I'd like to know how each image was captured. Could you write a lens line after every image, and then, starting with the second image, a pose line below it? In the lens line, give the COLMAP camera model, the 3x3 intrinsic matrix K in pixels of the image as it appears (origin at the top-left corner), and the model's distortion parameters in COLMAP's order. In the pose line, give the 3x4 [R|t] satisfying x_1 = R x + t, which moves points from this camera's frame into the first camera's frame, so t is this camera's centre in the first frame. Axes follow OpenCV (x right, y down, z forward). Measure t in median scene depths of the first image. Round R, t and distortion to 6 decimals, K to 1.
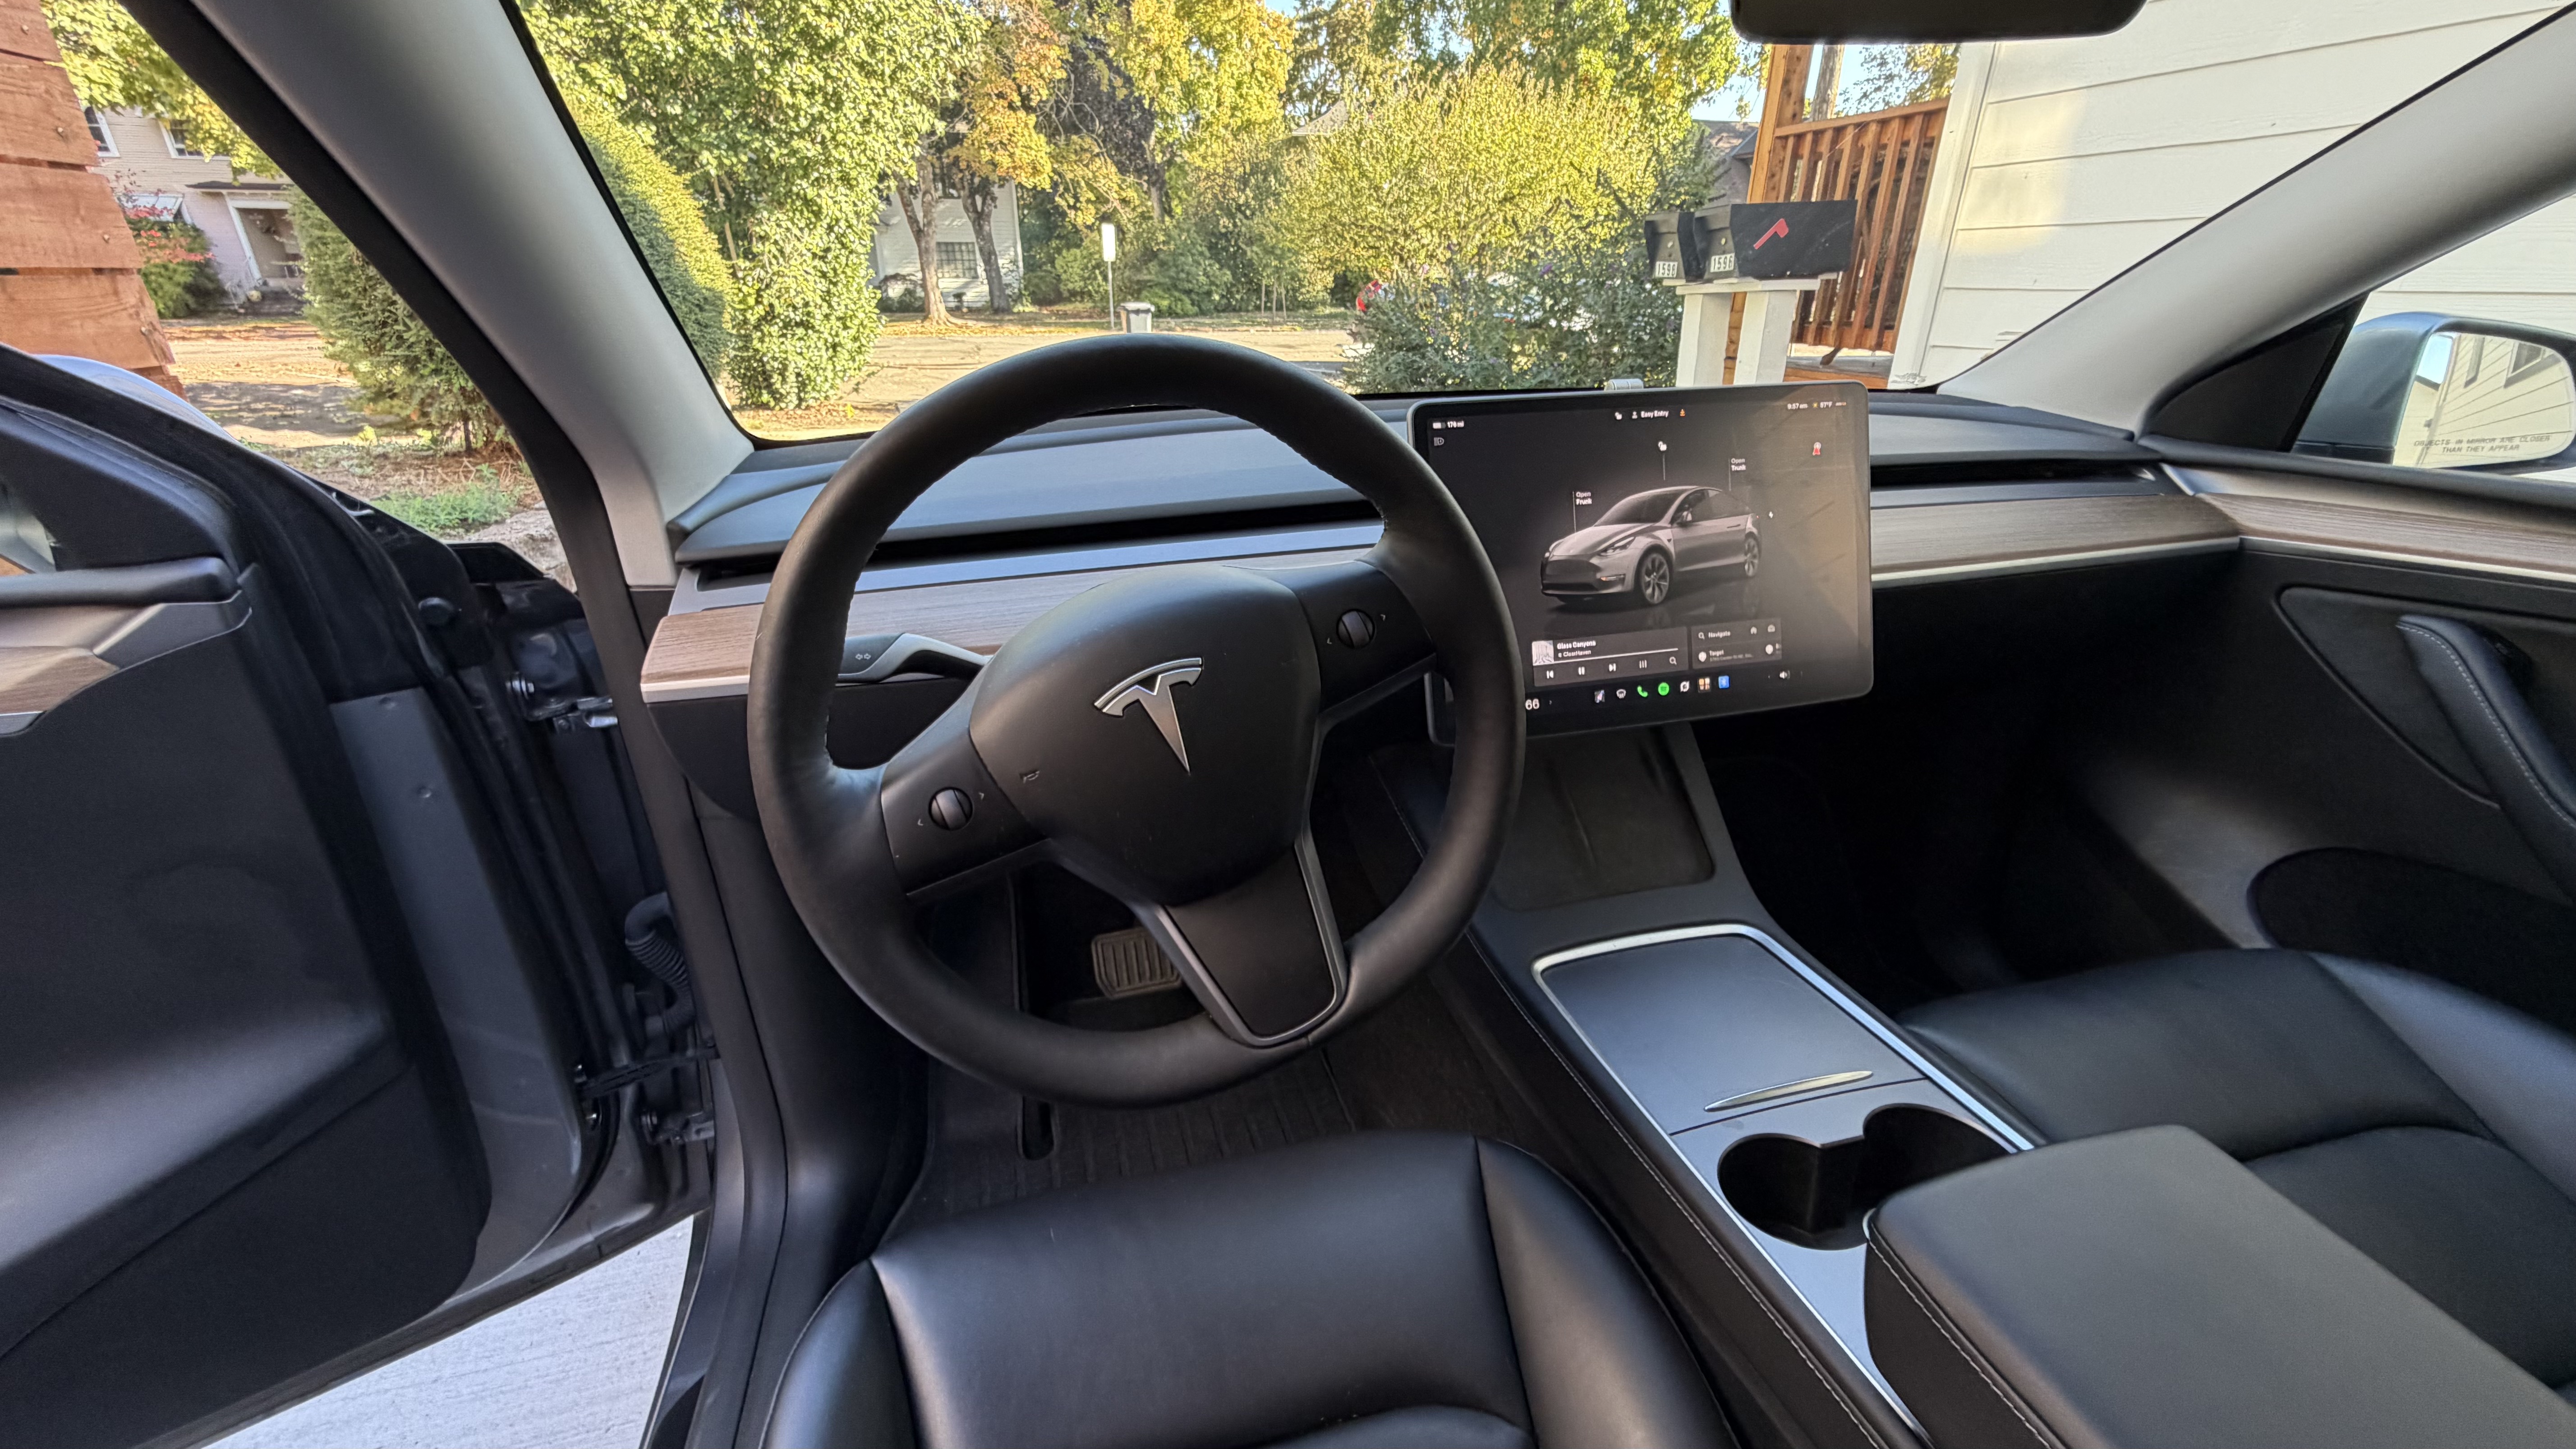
lens RADIAL K [[1021.6, 0, 1284.5], [0, 1021.6, 728.9], [0, 0, 1]] dist [-0.001075, 0.000836]
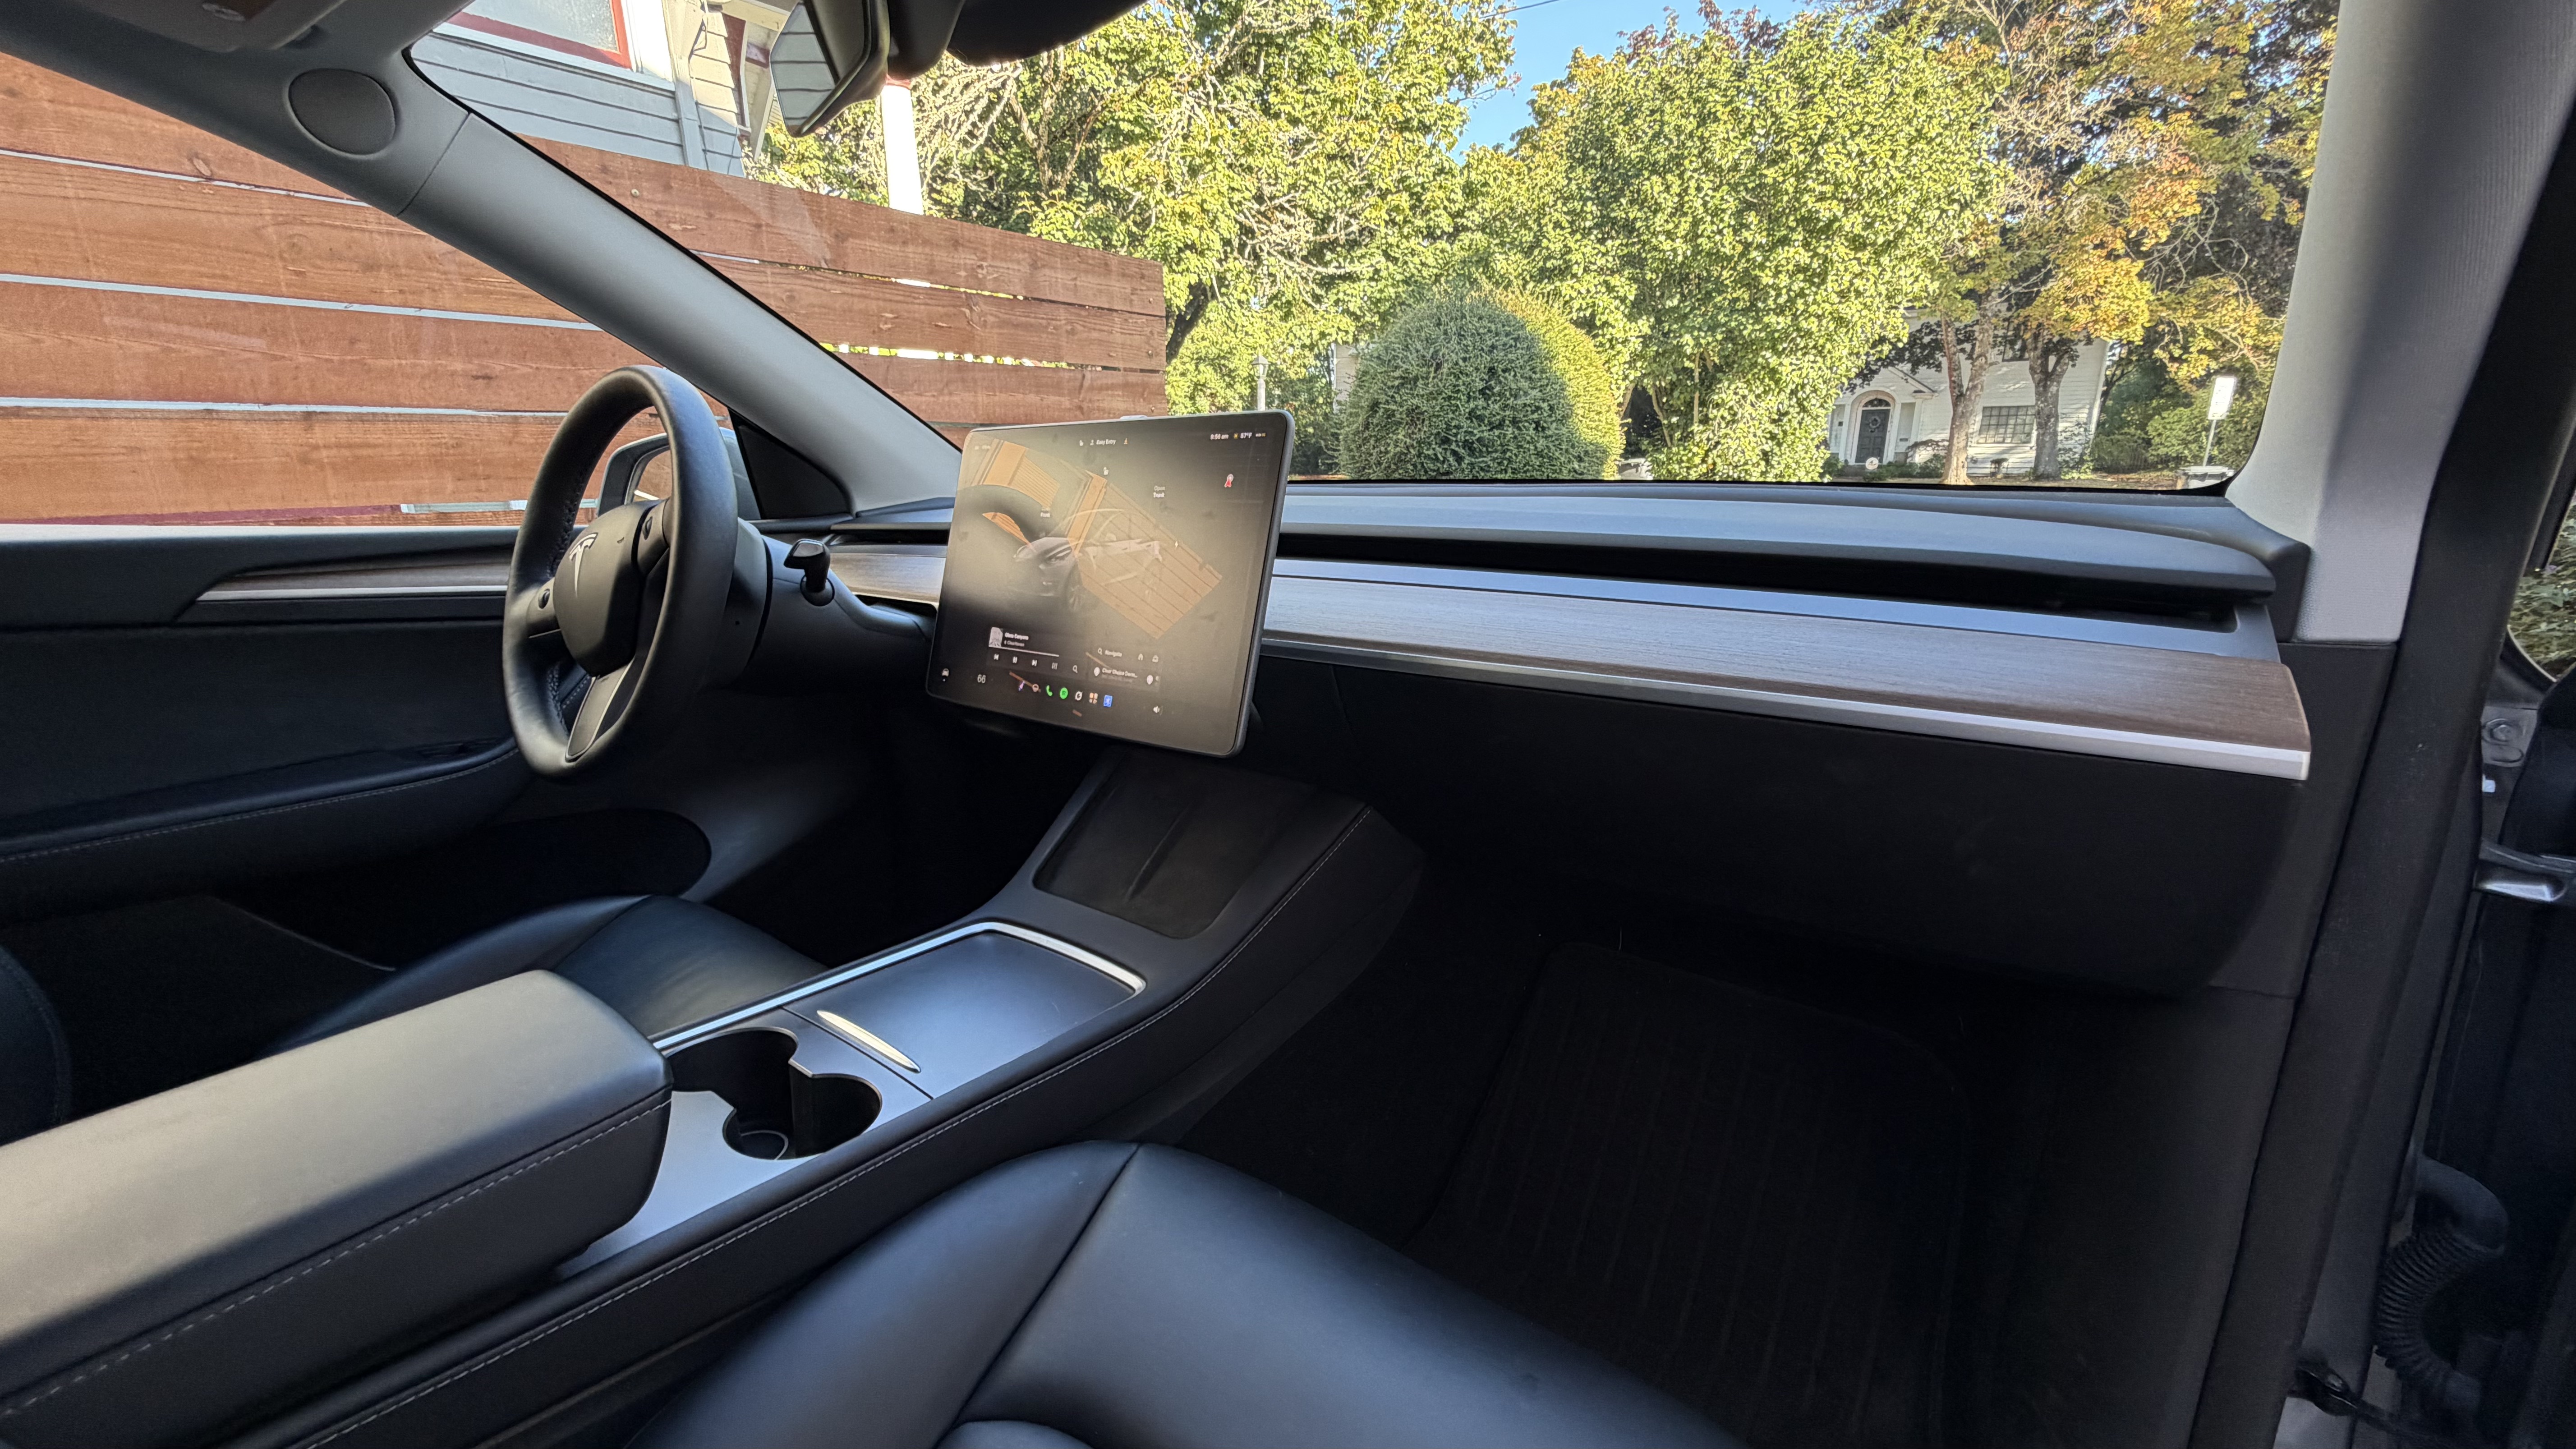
lens RADIAL K [[1020.5, 0, 1296.8], [0, 1020.5, 733.2], [0, 0, 1]] dist [0.003115, -0.000283]
pose [[0.625650, 0.201357, -0.753669, 0.088905], [-0.307203, 0.951644, -0.000771, -0.004874], [0.717069, 0.232012, 0.657254, 0.032464]]
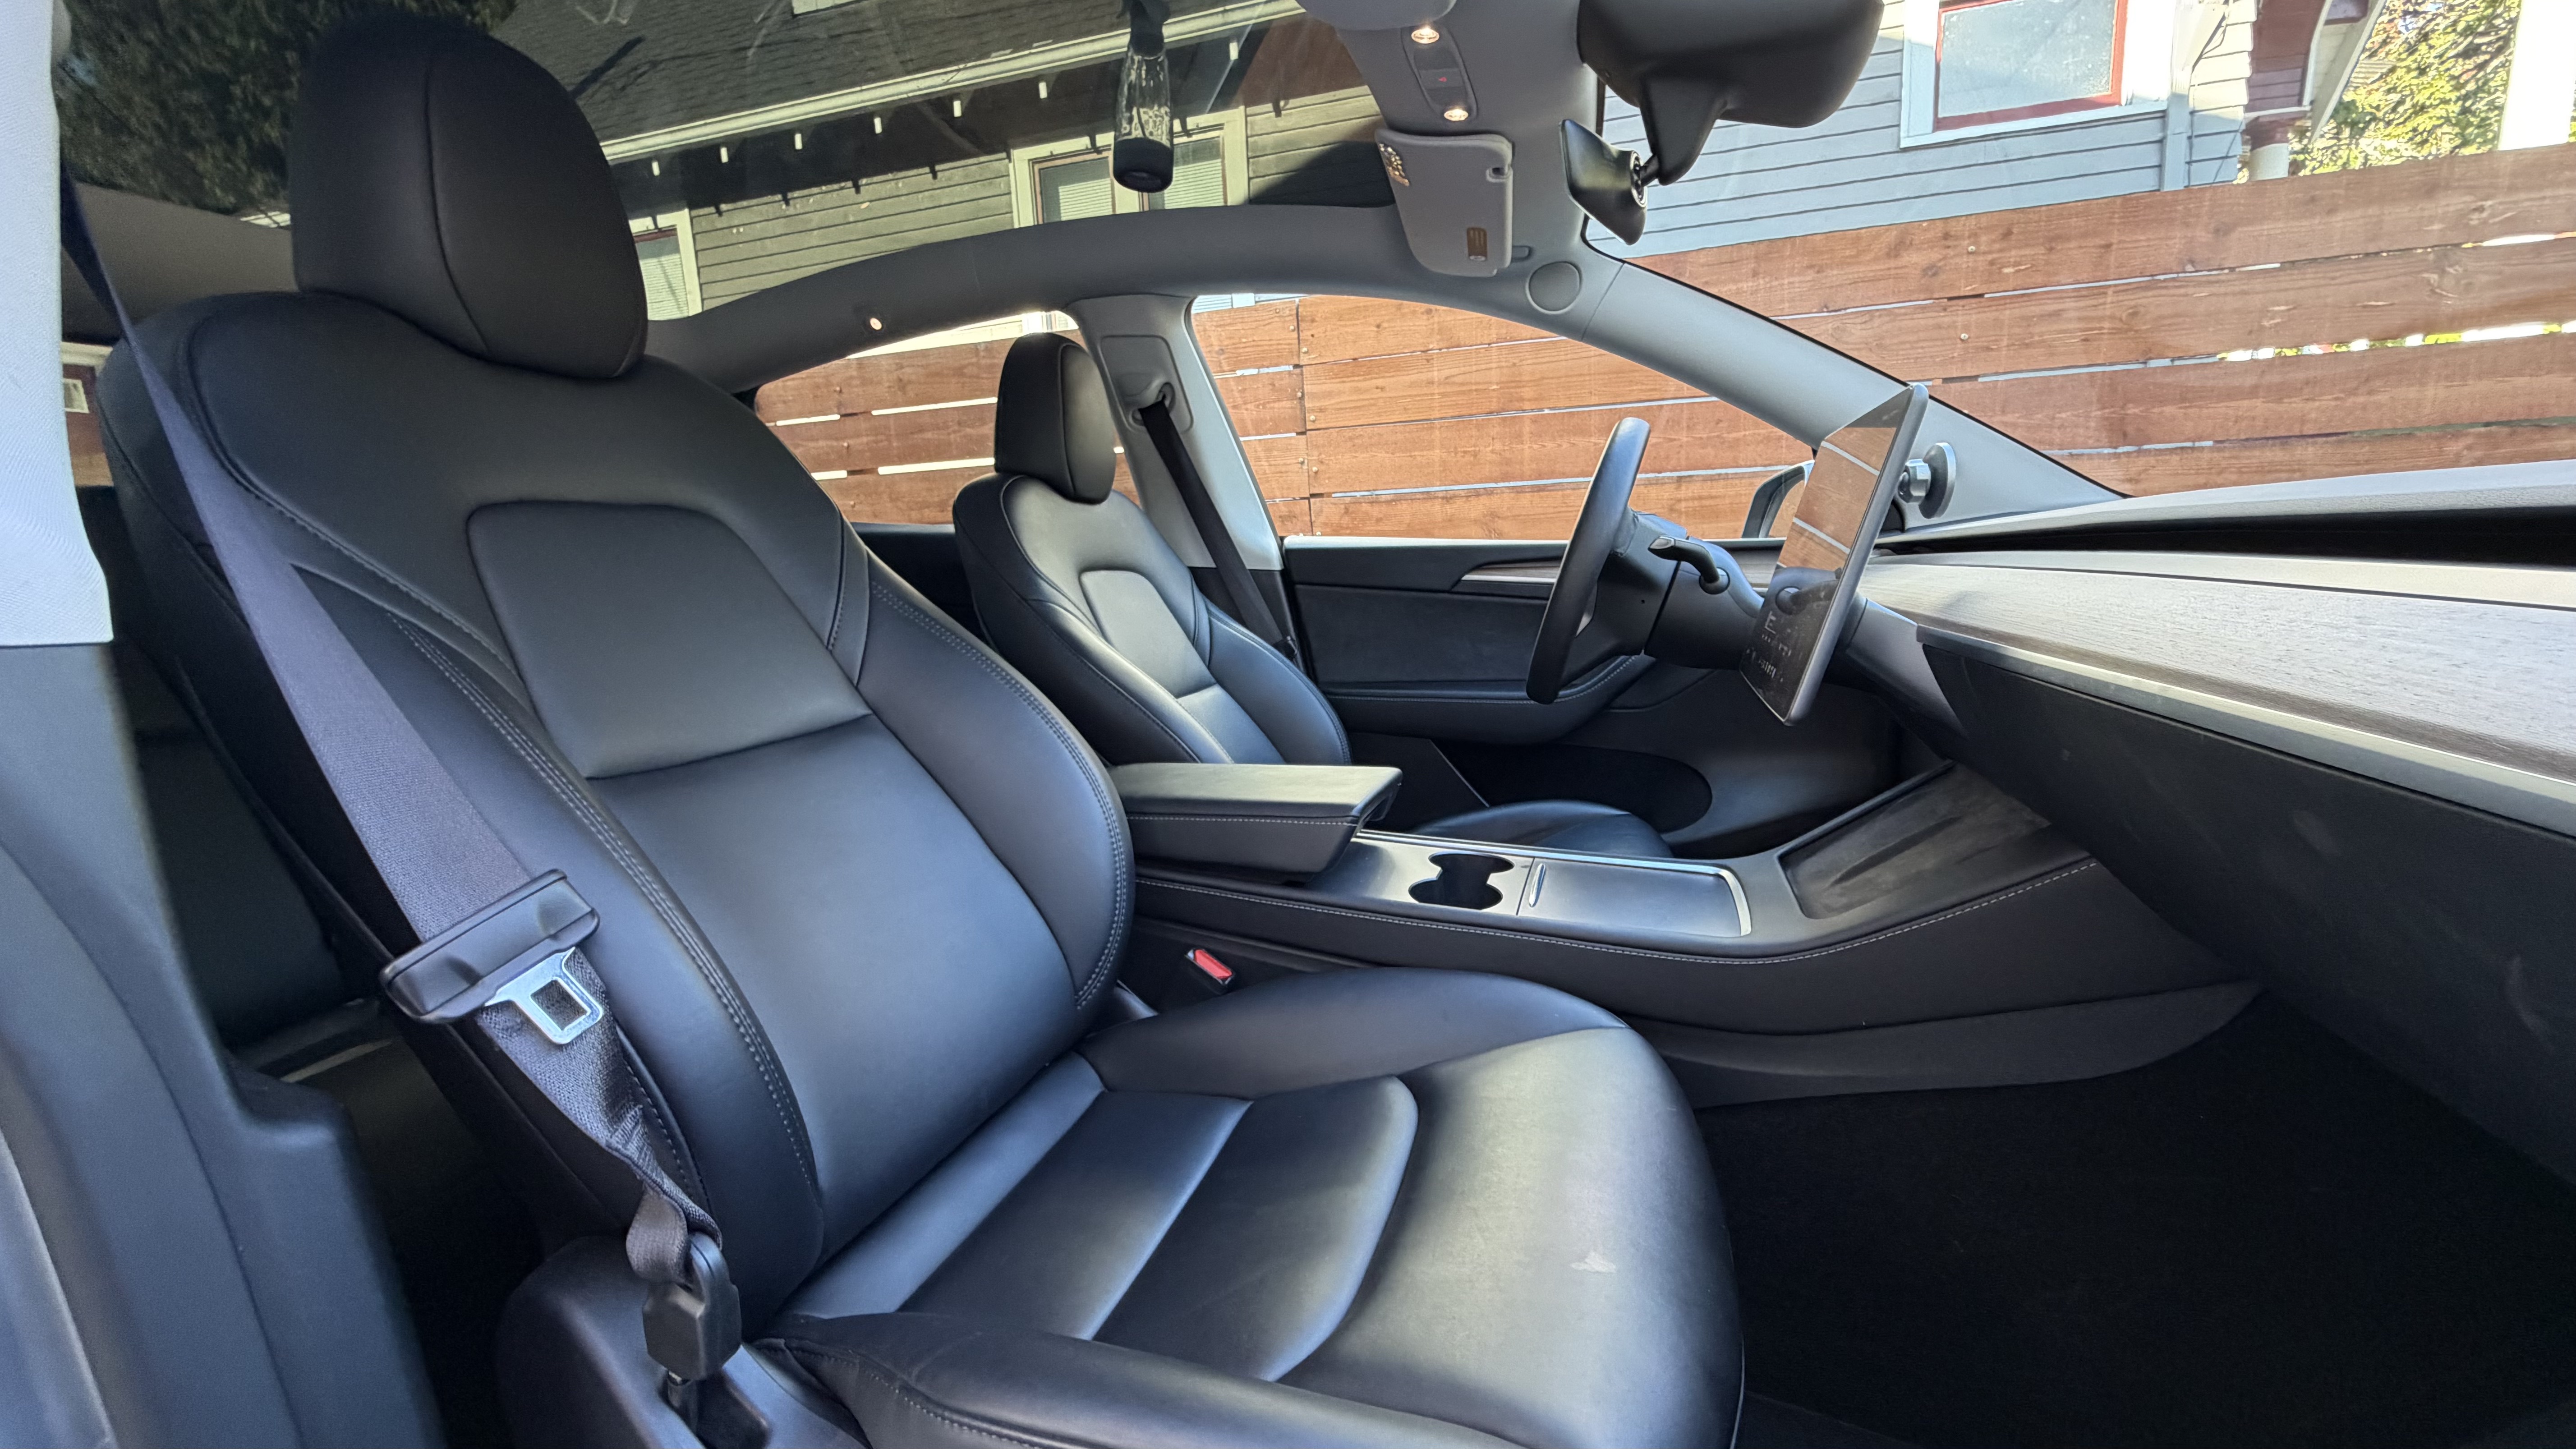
lens RADIAL K [[1020.5, 0, 1296.8], [0, 1020.5, 733.2], [0, 0, 1]] dist [0.003115, -0.000283]
pose [[-0.528963, 0.177851, -0.829800, 0.111035], [-0.297601, 0.876826, 0.377638, -0.017541], [0.794753, 0.446705, -0.410880, 0.072868]]
